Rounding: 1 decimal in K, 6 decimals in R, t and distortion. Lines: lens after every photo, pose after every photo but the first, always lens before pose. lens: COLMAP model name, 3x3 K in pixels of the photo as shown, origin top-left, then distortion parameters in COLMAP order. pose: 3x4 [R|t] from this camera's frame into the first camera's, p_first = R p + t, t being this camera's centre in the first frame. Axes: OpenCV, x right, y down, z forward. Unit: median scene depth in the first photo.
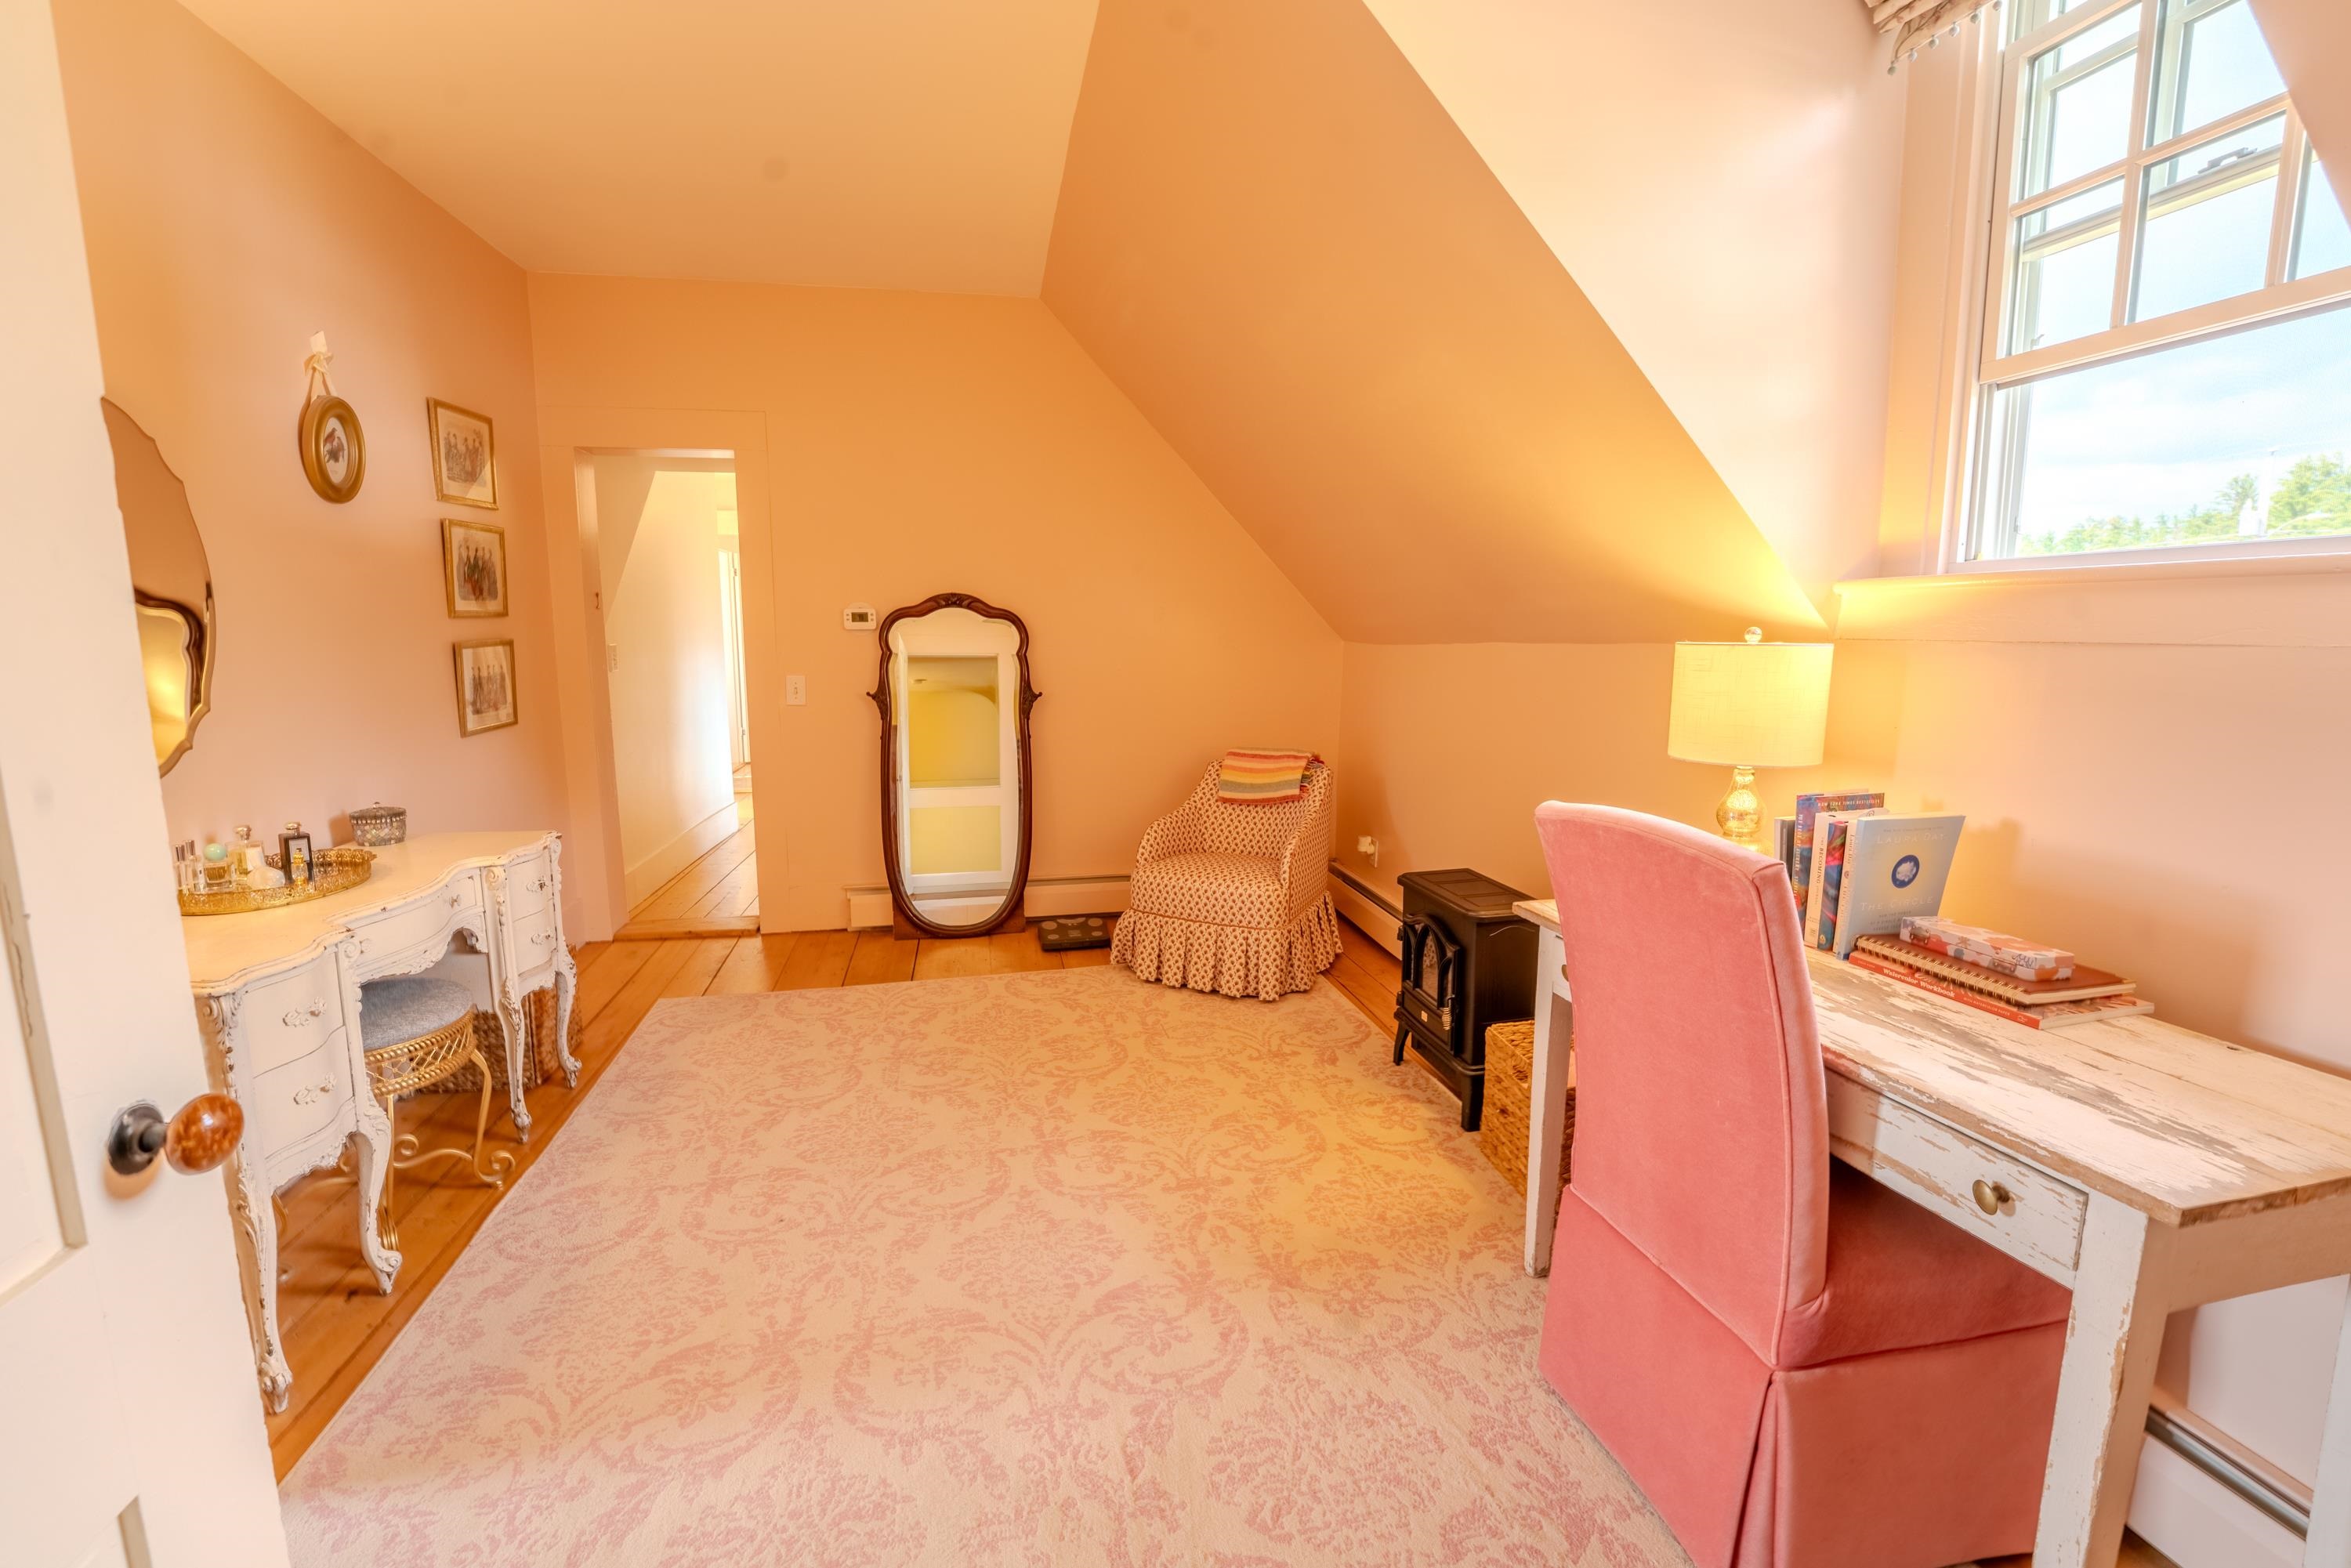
lens RADIAL K [[964.6, 0, 1176.9], [0, 964.6, 777.4], [0, 0, 1]] dist [-0.026344, 0.003185]
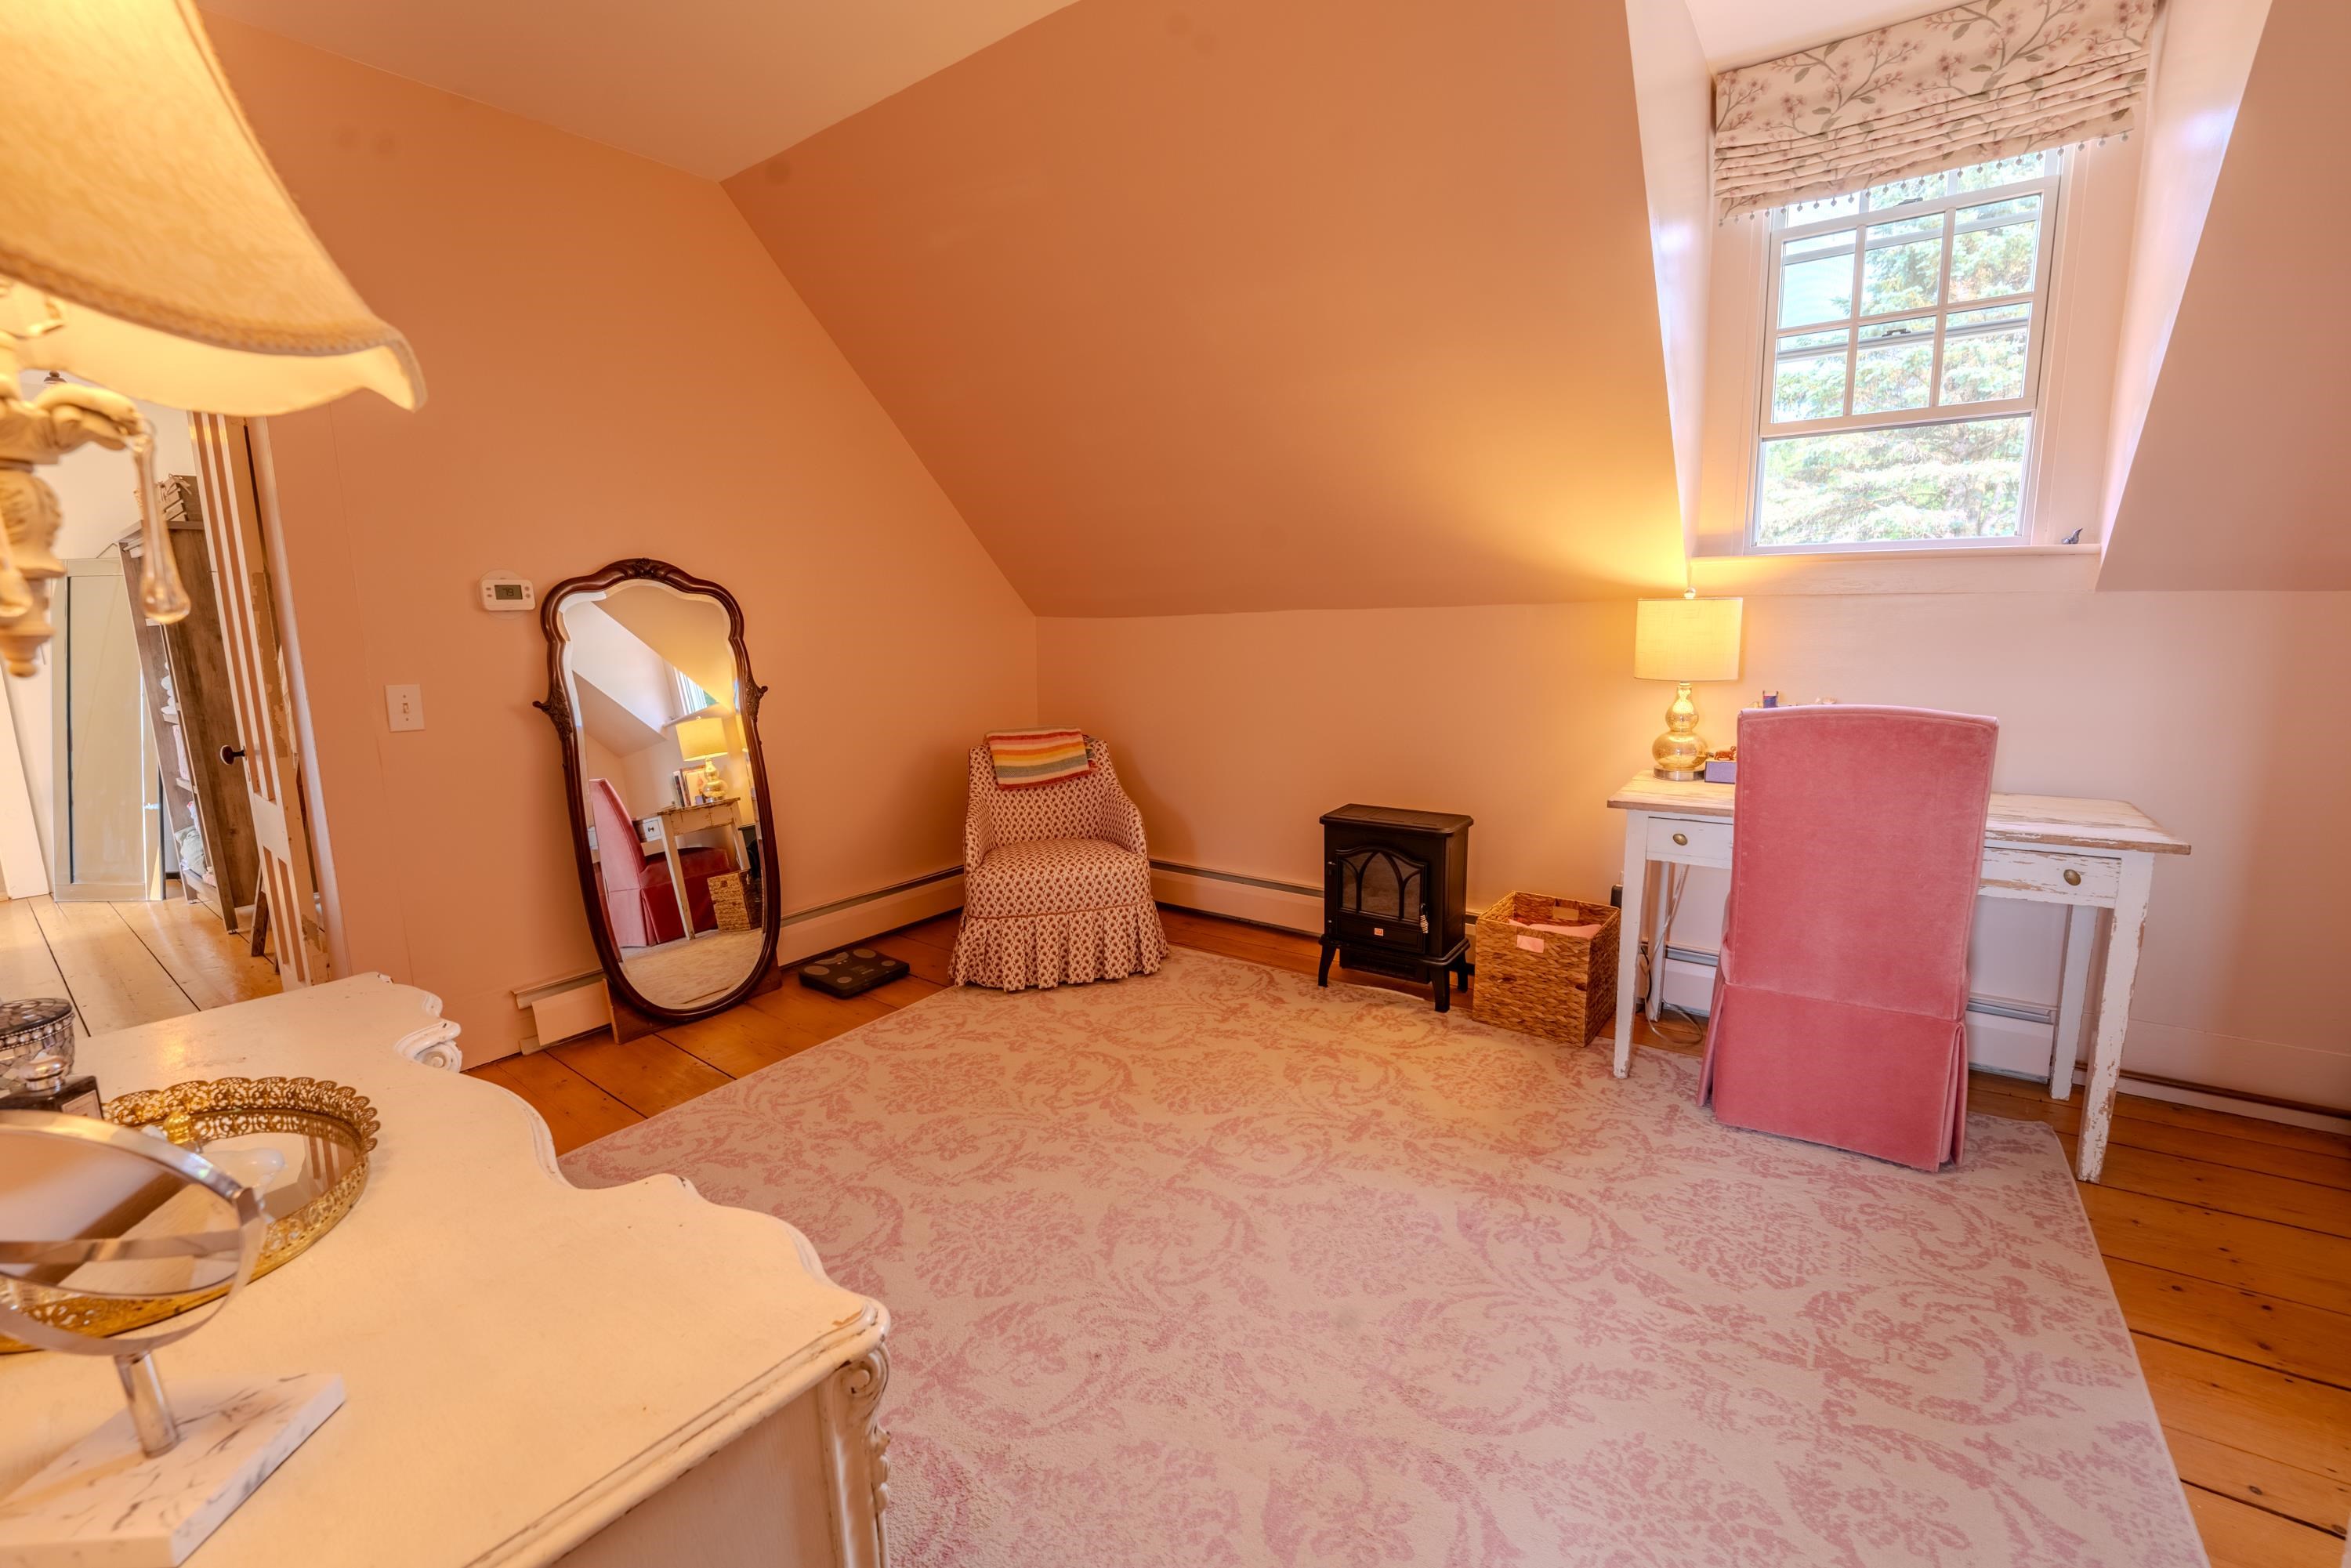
lens RADIAL K [[964.6, 0, 1165.4], [0, 964.6, 780.3], [0, 0, 1]] dist [-0.026344, 0.003185]
pose [[0.741569, -0.129447, 0.658270, -0.505755], [0.117837, 0.991086, 0.062147, -0.025607], [-0.660447, 0.031482, 0.750212, 0.224174]]
